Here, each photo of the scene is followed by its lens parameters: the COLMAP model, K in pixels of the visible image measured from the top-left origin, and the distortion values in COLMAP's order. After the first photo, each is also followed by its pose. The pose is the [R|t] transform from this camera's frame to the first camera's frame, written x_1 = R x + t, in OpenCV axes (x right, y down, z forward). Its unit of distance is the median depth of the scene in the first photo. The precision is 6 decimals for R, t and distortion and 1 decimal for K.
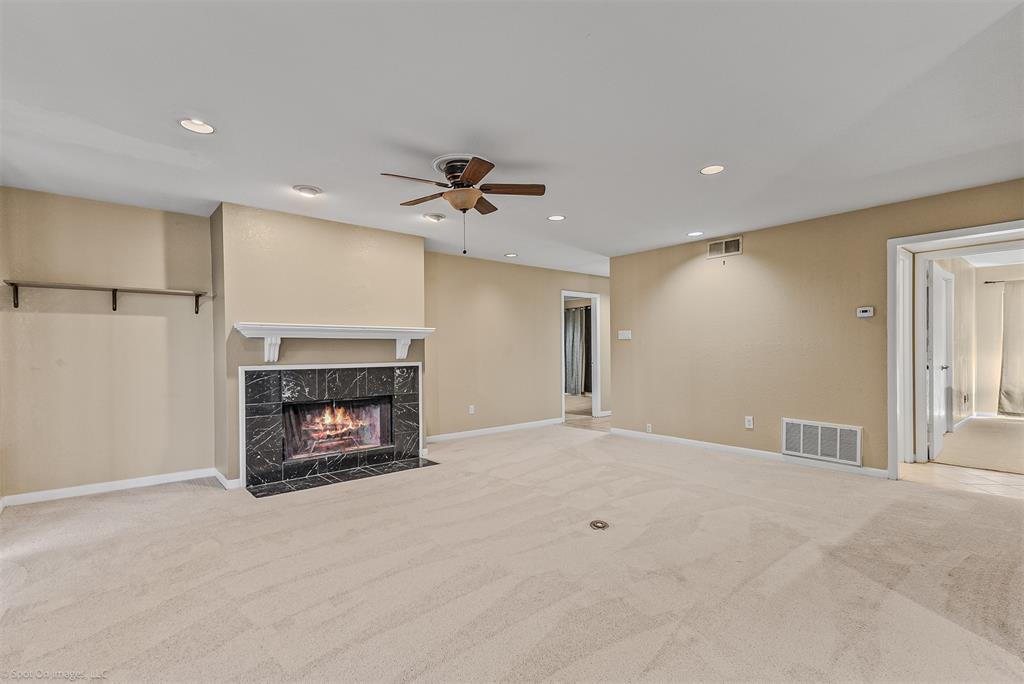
lens RADIAL K [[467.3, 0, 521.5], [0, 467.3, 352.3], [0, 0, 1]] dist [-0.000519, -0.000117]
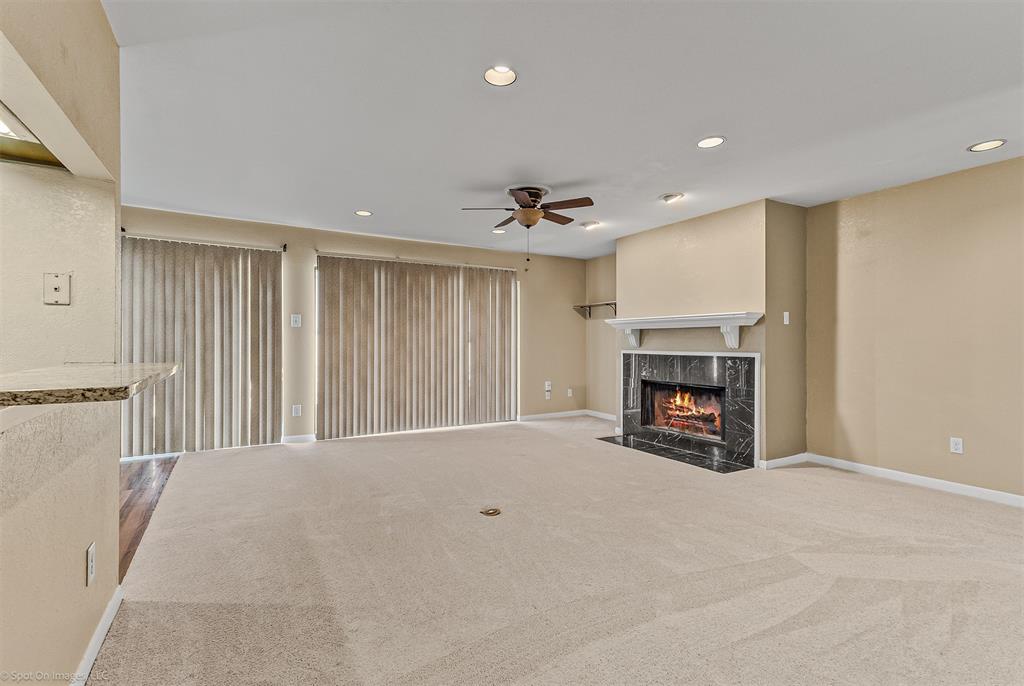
lens RADIAL K [[473.3, 0, 512.0], [0, 473.3, 343.0], [0, 0, 1]] dist [-0.000418, 0.000155]
pose [[-0.191864, 0.007899, -0.981390, 0.186669], [-0.002932, 0.999959, 0.008621, -0.000731], [0.981417, 0.004531, -0.191833, 0.200072]]
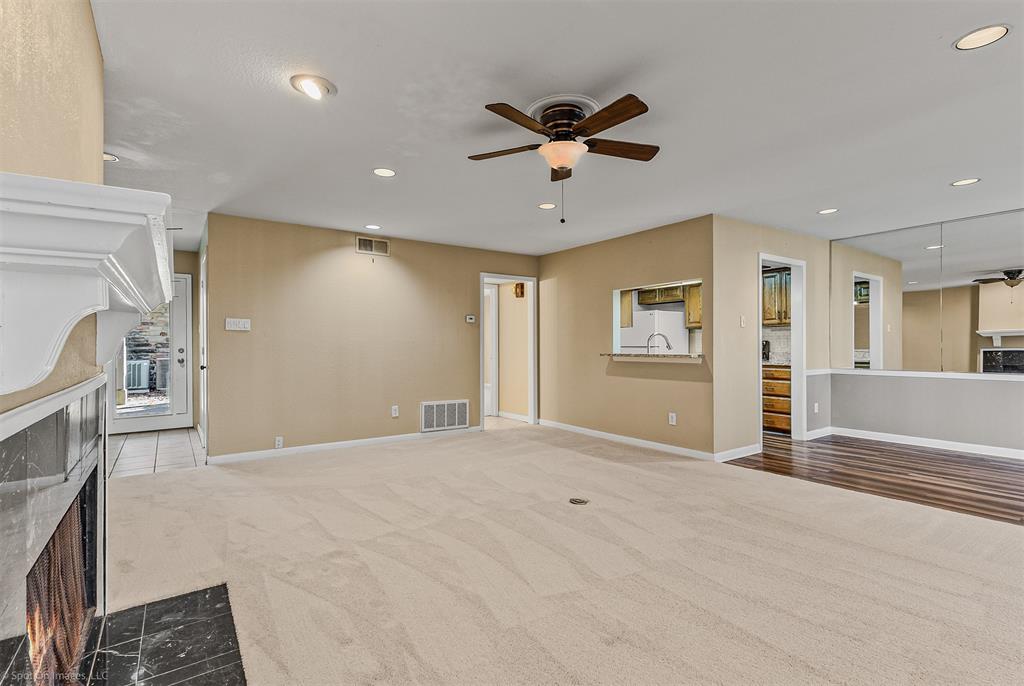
lens RADIAL K [[473.3, 0, 512.0], [0, 473.3, 343.0], [0, 0, 1]] dist [-0.000418, 0.000155]
pose [[0.099034, 0.009805, 0.995036, -0.757543], [0.006019, 0.999927, -0.010453, 0.003730], [-0.995066, 0.007024, 0.098968, 0.787072]]
